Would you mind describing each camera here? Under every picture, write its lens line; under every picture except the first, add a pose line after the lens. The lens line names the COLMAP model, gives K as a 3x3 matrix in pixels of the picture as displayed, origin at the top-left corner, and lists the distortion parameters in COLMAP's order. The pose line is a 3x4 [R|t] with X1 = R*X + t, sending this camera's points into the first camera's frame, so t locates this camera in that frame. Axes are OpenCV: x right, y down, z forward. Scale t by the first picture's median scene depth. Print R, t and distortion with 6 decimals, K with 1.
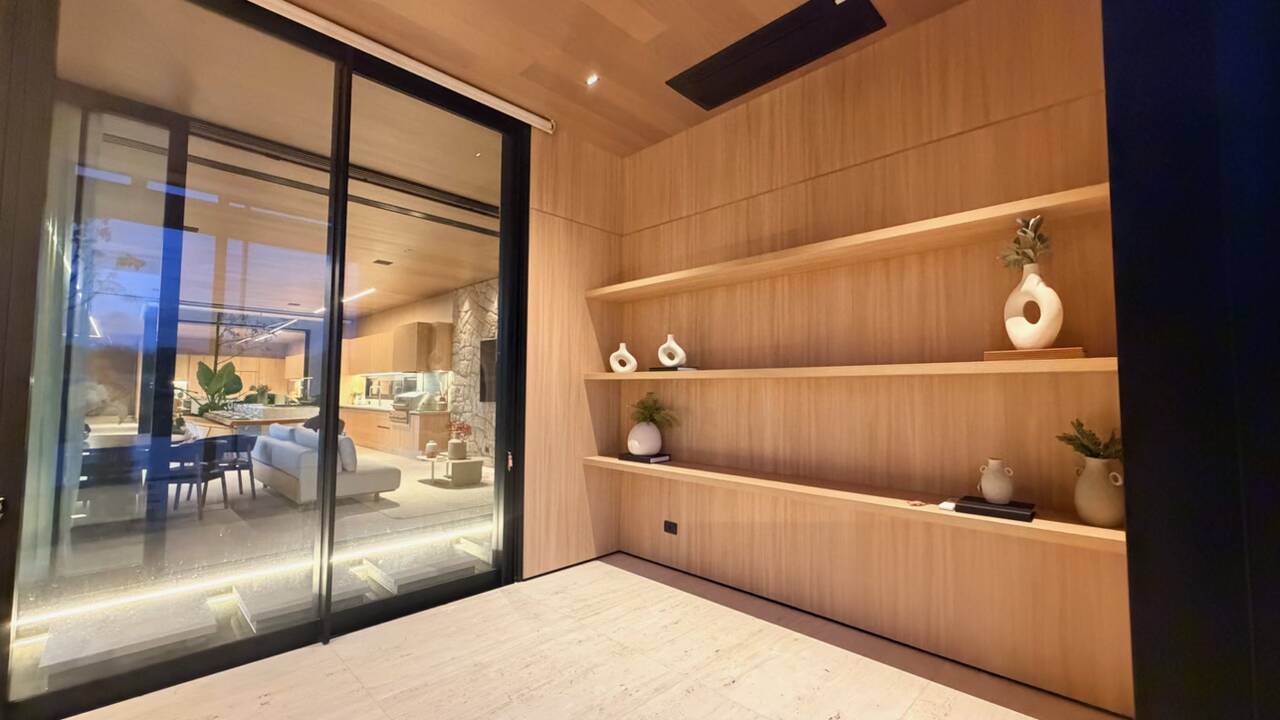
lens RADIAL K [[513.7, 0, 636.3], [0, 513.7, 363.0], [0, 0, 1]] dist [0.003488, 0.001660]
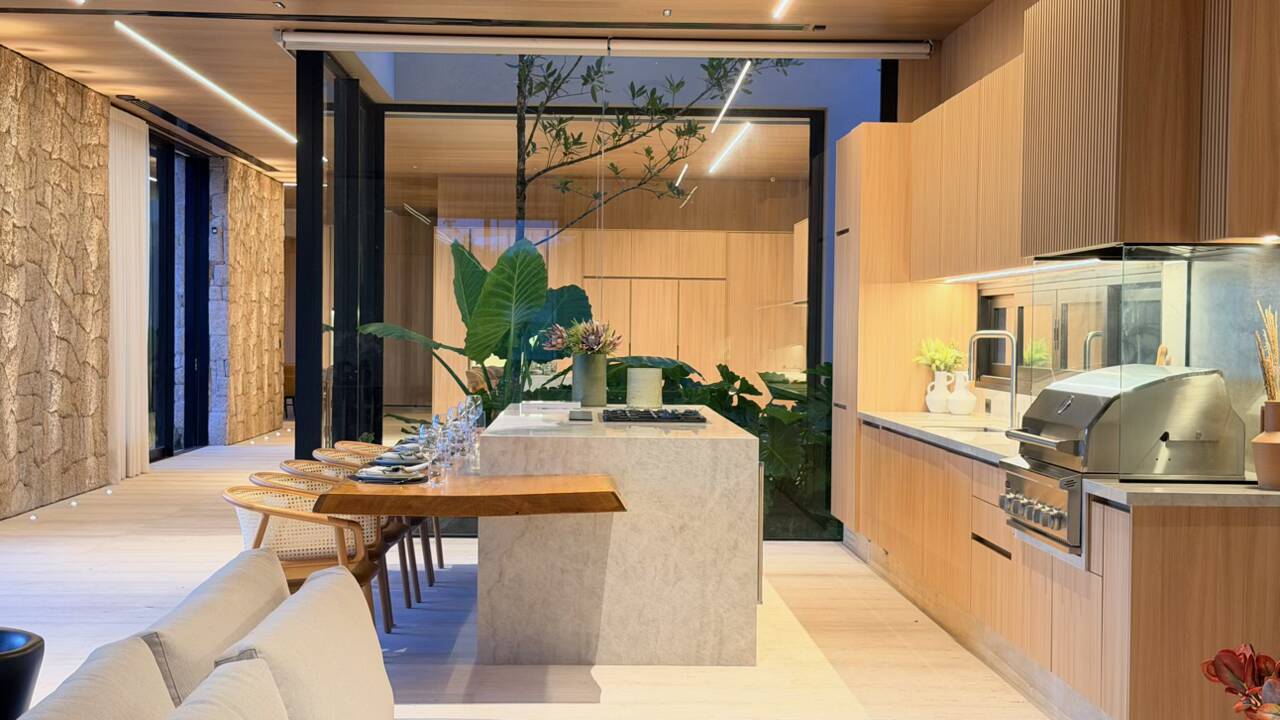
lens RADIAL K [[1803.2, 0, 637.7], [0, 1803.2, 360.9], [0, 0, 1]] dist [0.145812, 0.000000]
pose [[0.726463, 0.007260, -0.687167, -0.114154], [0.040039, 0.997798, 0.052871, 0.013364], [0.686038, -0.065922, 0.724573, 0.399956]]
